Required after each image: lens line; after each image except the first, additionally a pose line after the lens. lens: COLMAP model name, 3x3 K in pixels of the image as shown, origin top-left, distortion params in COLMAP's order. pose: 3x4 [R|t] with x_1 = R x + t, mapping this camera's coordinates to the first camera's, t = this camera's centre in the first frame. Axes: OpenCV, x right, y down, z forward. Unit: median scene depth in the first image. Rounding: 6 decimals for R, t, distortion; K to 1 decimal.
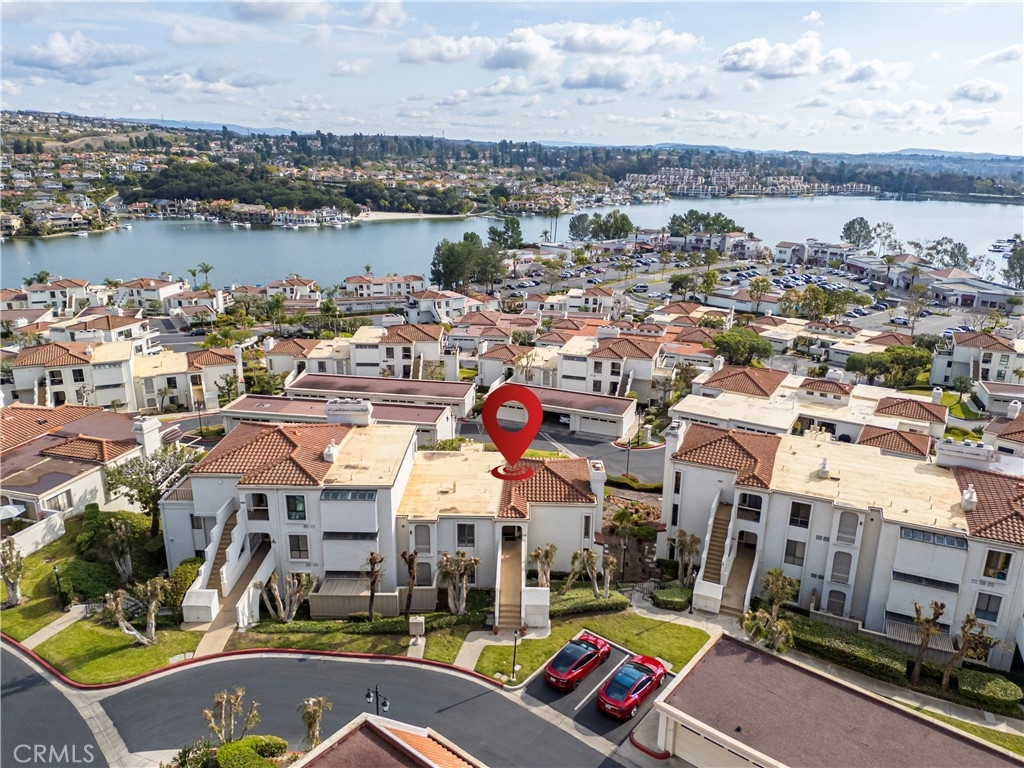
lens RADIAL K [[744.5, 0, 512.0], [0, 744.5, 384.0], [0, 0, 1]] dist [0.077446, -0.076287]
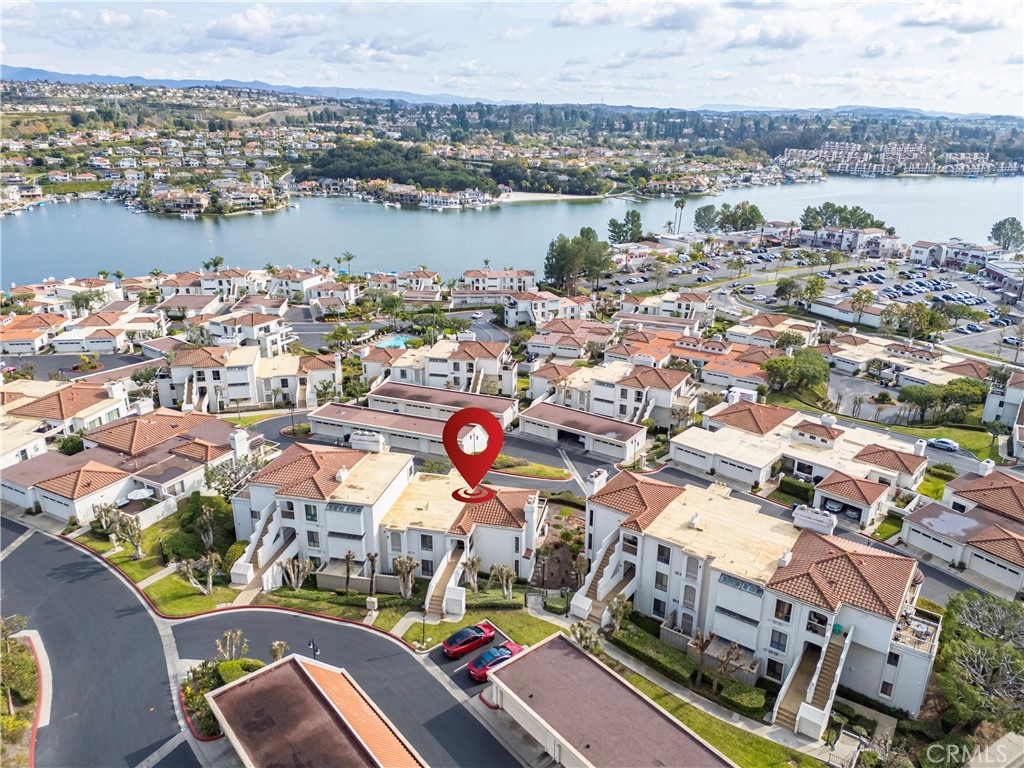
lens RADIAL K [[744.5, 0, 512.0], [0, 744.5, 384.0], [0, 0, 1]] dist [0.077446, -0.076287]
pose [[0.979164, 0.066366, -0.191920, 0.128002], [-0.058153, 0.997147, 0.048119, -0.063887], [0.194566, -0.035955, 0.980230, -0.125412]]
